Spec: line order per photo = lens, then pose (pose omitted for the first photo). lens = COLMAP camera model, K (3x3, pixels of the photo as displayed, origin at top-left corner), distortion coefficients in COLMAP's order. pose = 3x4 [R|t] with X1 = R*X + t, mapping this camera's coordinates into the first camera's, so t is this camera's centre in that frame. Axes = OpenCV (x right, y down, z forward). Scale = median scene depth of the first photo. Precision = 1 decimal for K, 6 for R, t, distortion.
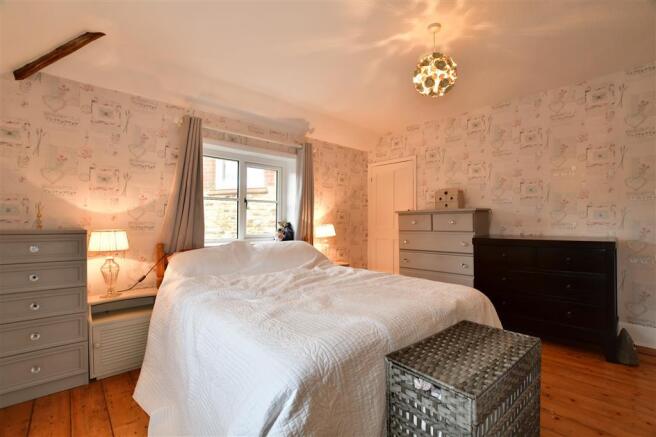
lens RADIAL K [[289.3, 0, 321.5], [0, 289.3, 219.7], [0, 0, 1]] dist [-0.037258, 0.005638]
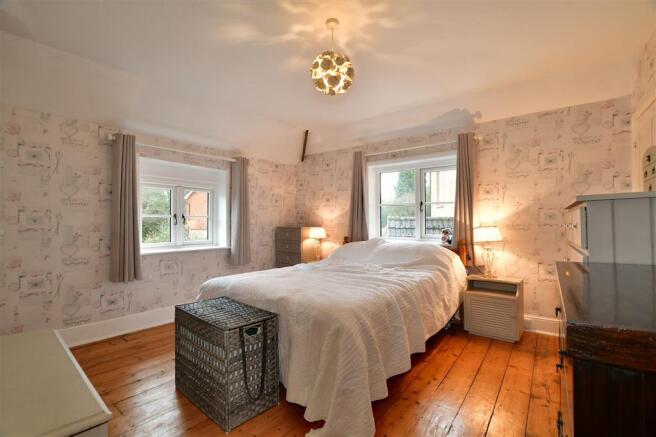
lens RADIAL K [[289.3, 0, 321.5], [0, 289.3, 219.7], [0, 0, 1]] dist [-0.037258, 0.005638]
pose [[0.166081, -0.020176, -0.985906, 0.855784], [-0.005023, 0.999760, -0.021306, 0.019763], [0.986099, 0.008490, 0.165939, 0.505089]]
